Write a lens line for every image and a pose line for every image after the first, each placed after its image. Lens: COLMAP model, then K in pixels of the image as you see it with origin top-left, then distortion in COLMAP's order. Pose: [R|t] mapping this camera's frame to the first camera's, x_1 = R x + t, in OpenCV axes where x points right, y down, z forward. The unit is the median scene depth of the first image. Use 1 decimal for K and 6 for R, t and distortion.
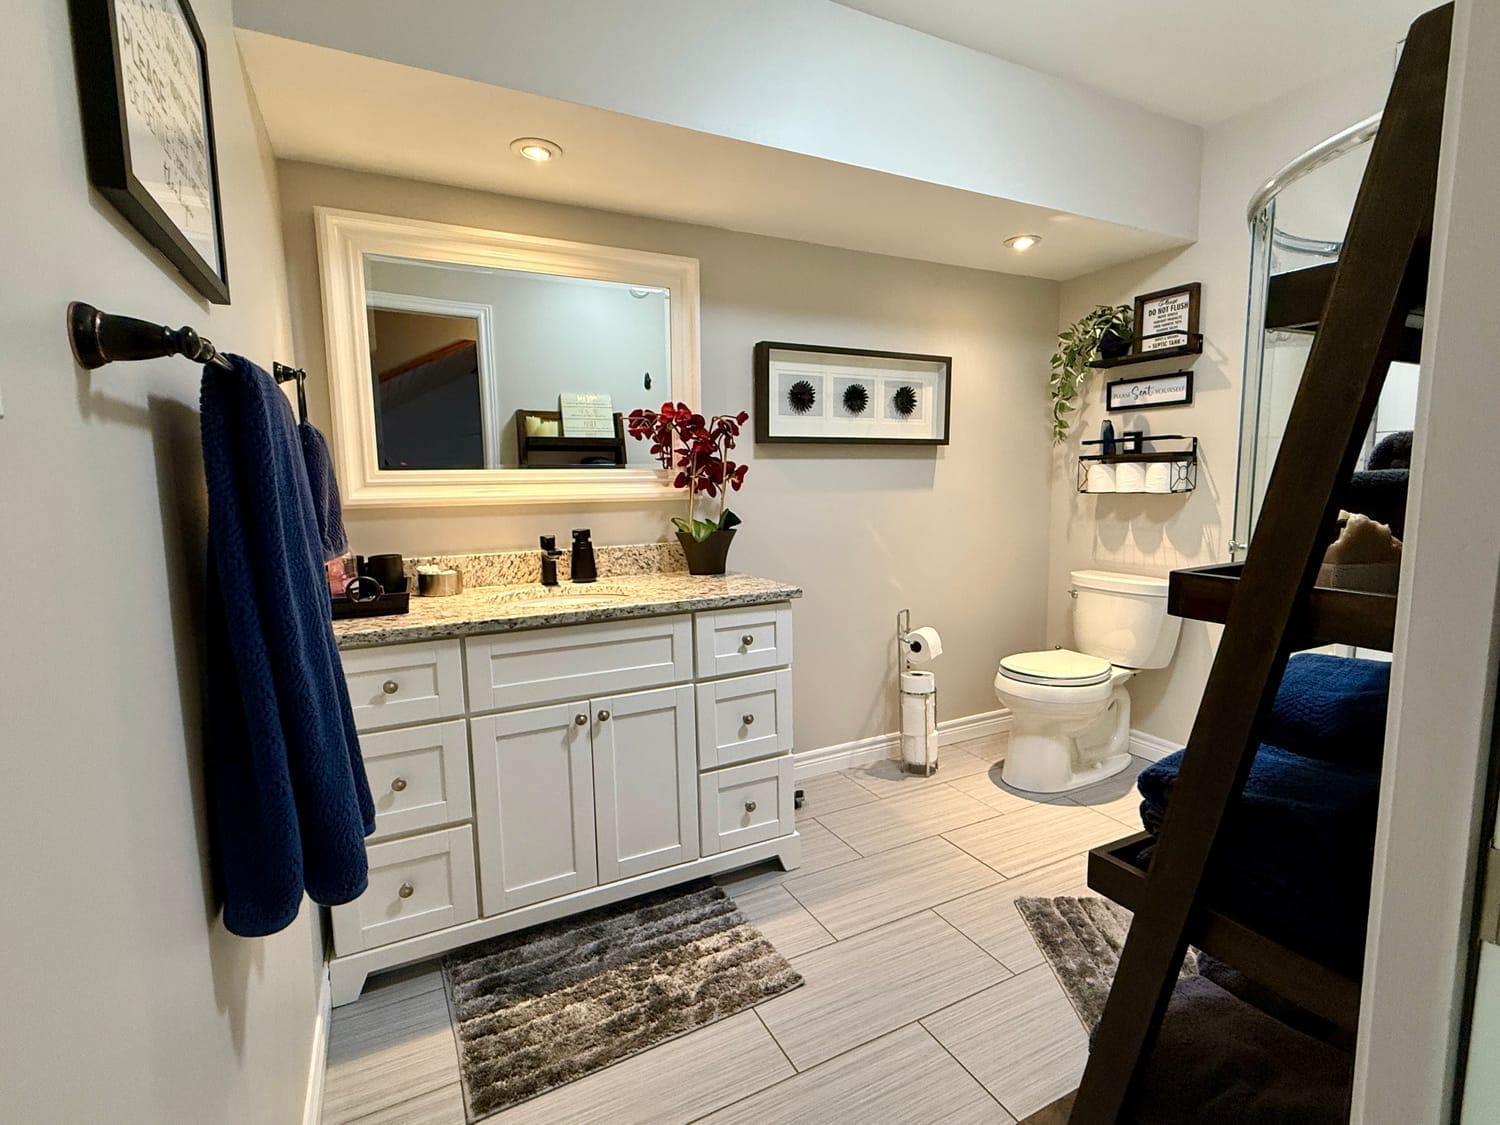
lens RADIAL K [[711.2, 0, 749.8], [0, 711.2, 564.9], [0, 0, 1]] dist [-0.001793, 0.000012]
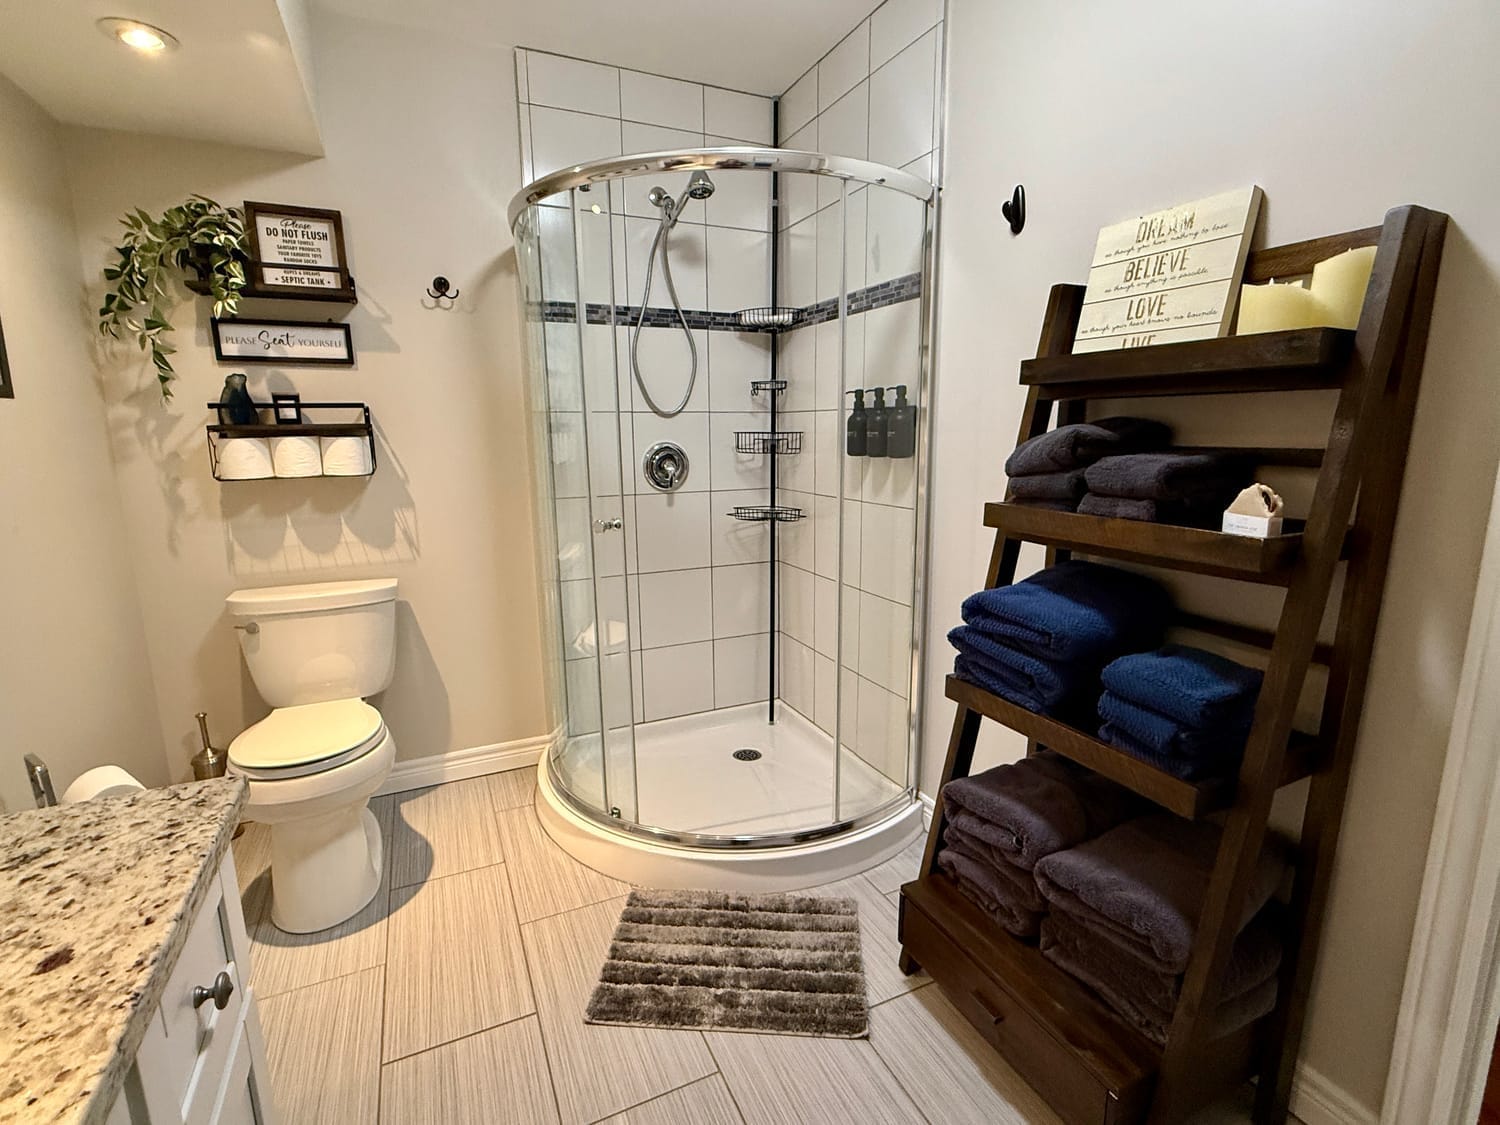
lens RADIAL K [[711.2, 0, 750.7], [0, 711.2, 562.9], [0, 0, 1]] dist [-0.001793, 0.000012]
pose [[0.043744, -0.178769, 0.982918, -0.196915], [0.124853, 0.977125, 0.172159, -0.083797], [-0.991210, 0.115190, 0.065063, 0.497327]]
